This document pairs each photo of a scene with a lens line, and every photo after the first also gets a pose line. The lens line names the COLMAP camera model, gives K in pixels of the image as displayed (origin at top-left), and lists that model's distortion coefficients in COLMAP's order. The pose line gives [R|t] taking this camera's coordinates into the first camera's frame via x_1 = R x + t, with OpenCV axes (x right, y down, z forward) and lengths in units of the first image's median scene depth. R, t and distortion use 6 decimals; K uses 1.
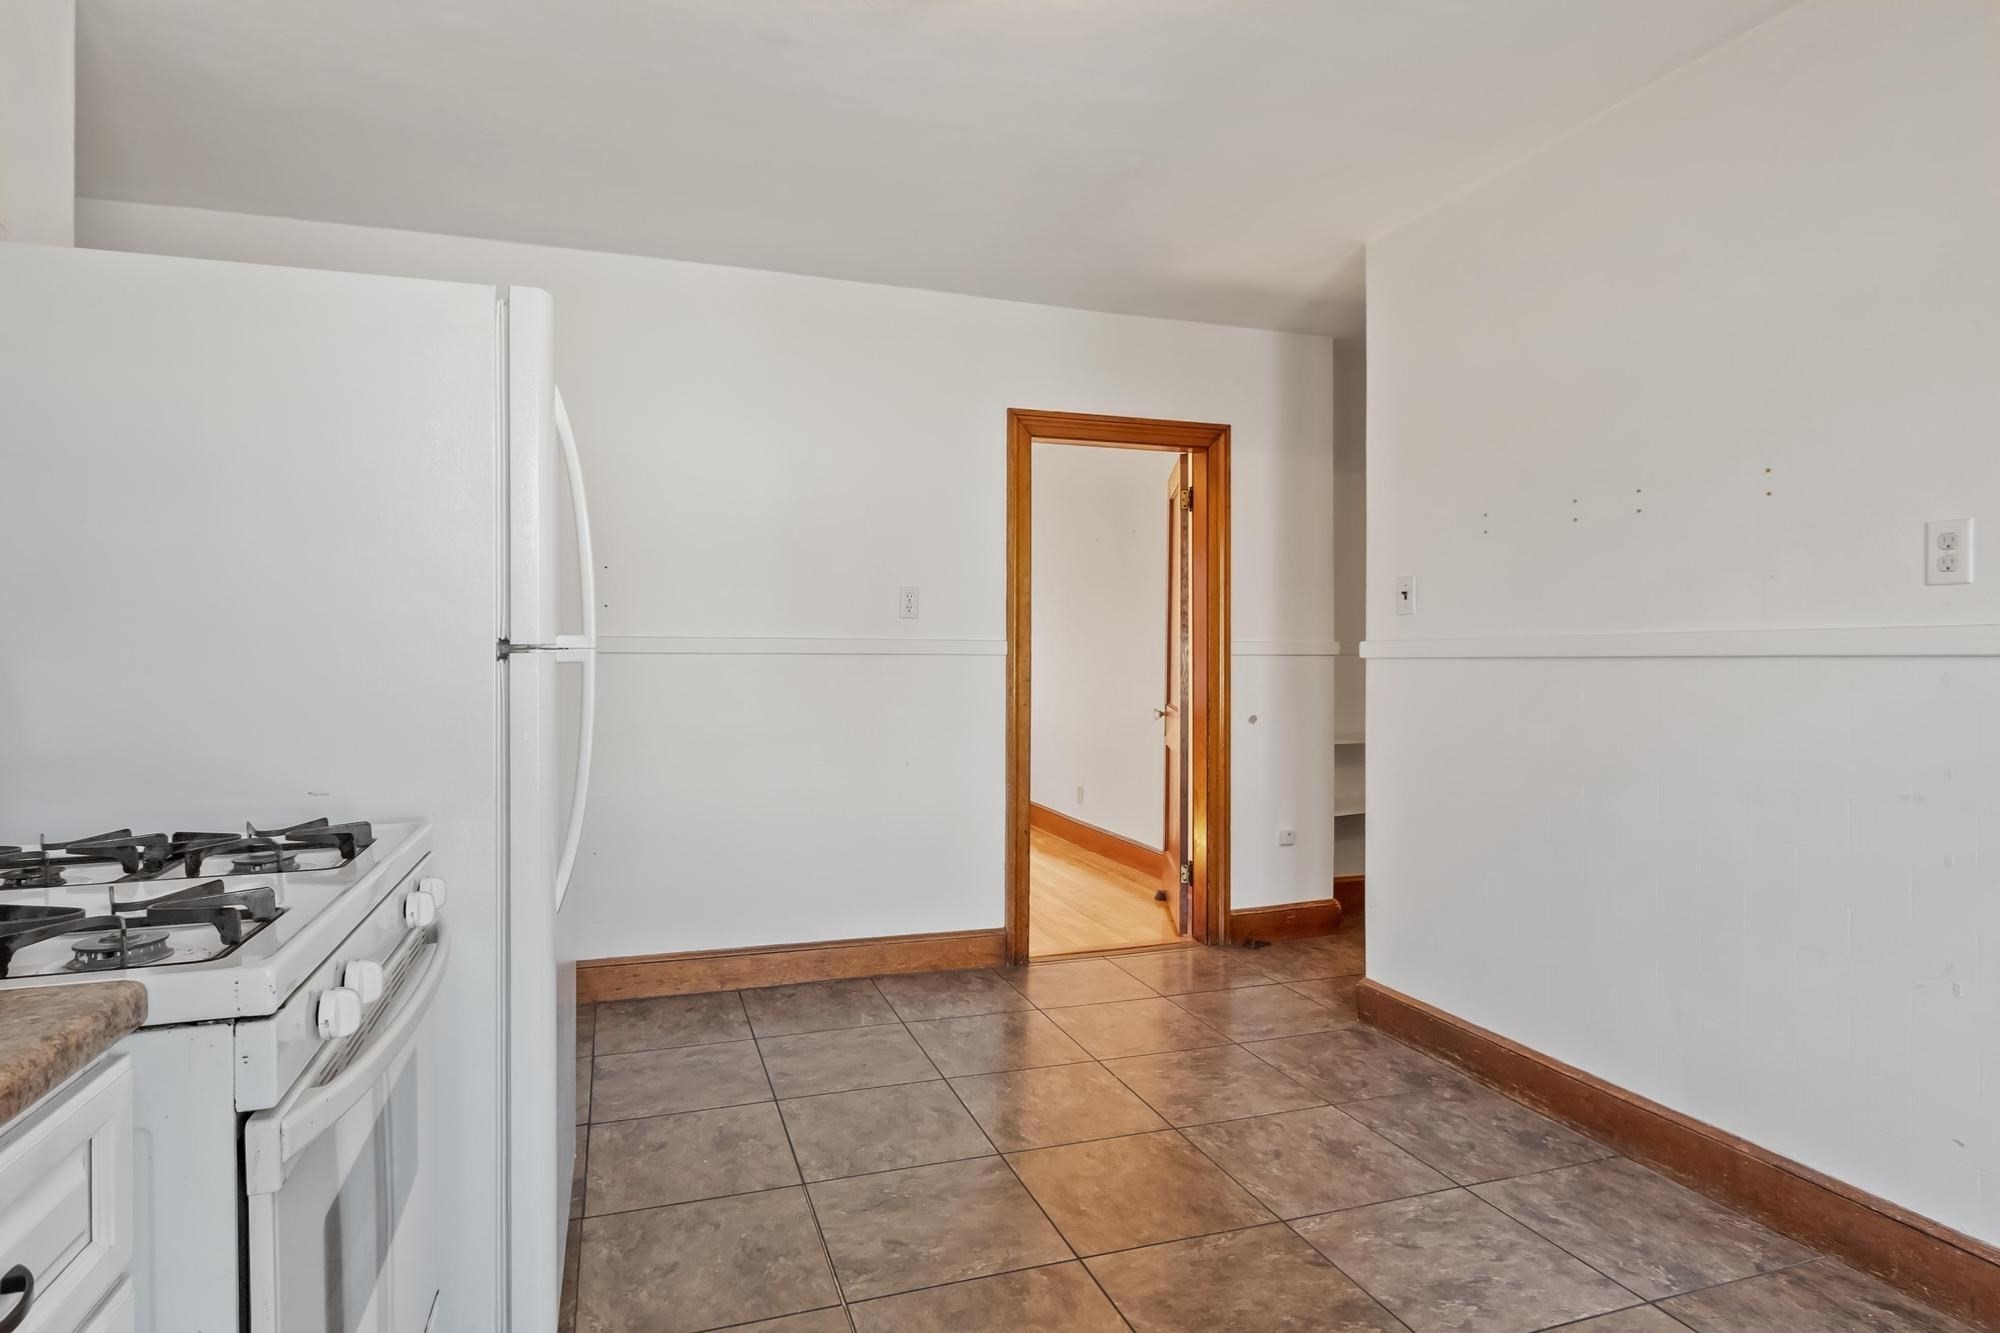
lens RADIAL K [[1079.4, 0, 1000.0], [0, 1079.4, 666.5], [0, 0, 1]] dist [-0.000620, -0.000287]
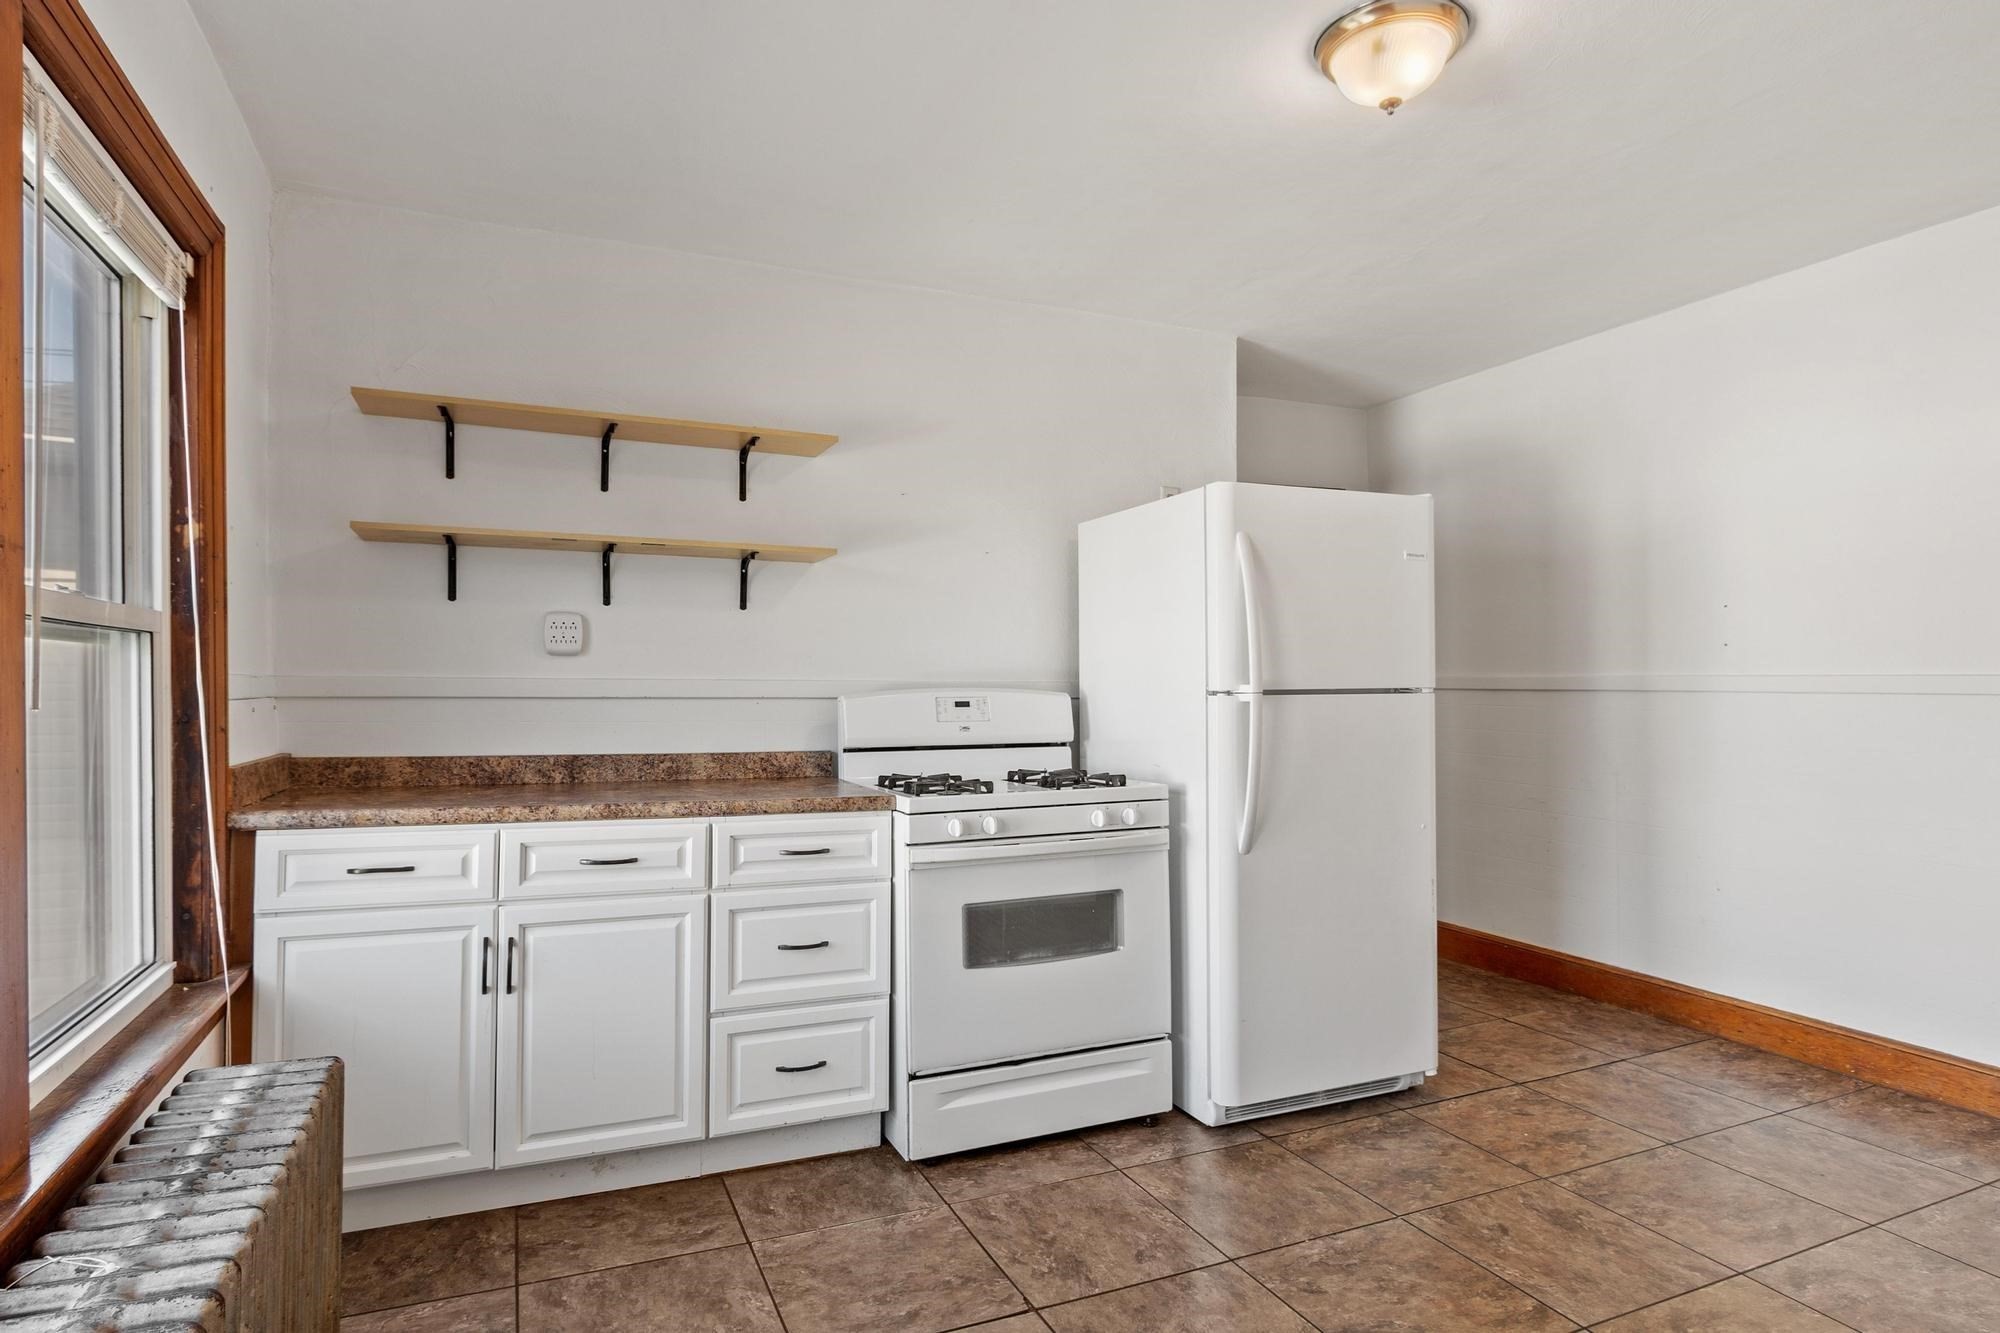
lens RADIAL K [[1079.7, 0, 955.4], [0, 1079.7, 687.7], [0, 0, 1]] dist [0.000416, -0.000124]
pose [[0.050137, -0.000155, -0.998742, 0.731307], [-0.006548, 0.999978, -0.000484, -0.011162], [0.998721, 0.006564, 0.050135, 0.287471]]
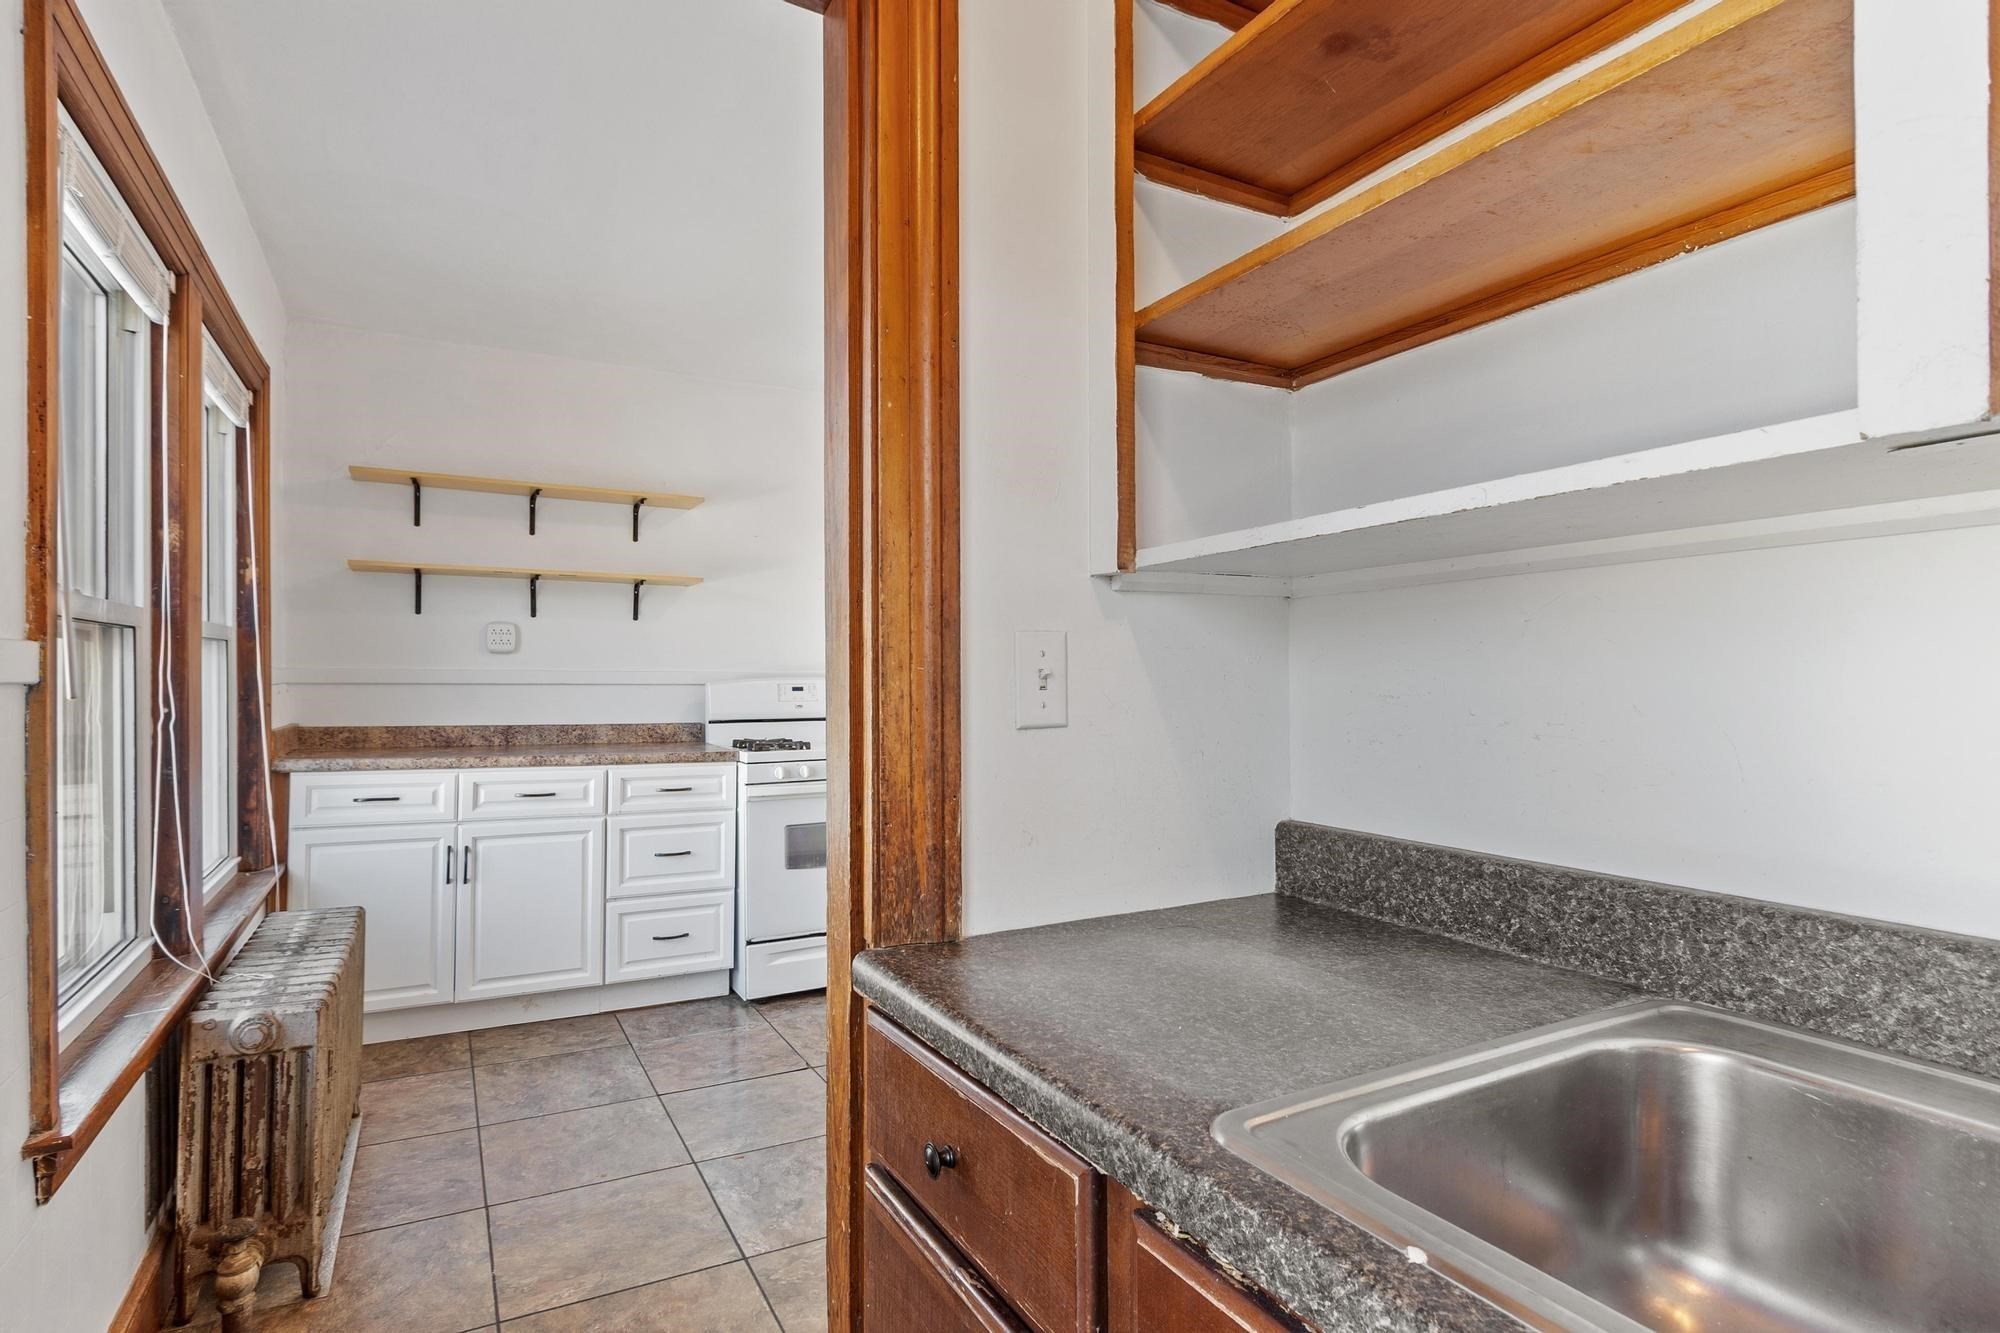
lens RADIAL K [[1026.8, 0, 975.5], [0, 1026.8, 673.2], [0, 0, 1]] dist [-0.000629, 0.000331]
pose [[0.147759, -0.001140, -0.989023, 1.134028], [-0.009006, 0.999956, -0.002498, -0.016066], [0.988982, 0.009276, 0.147742, 0.389483]]
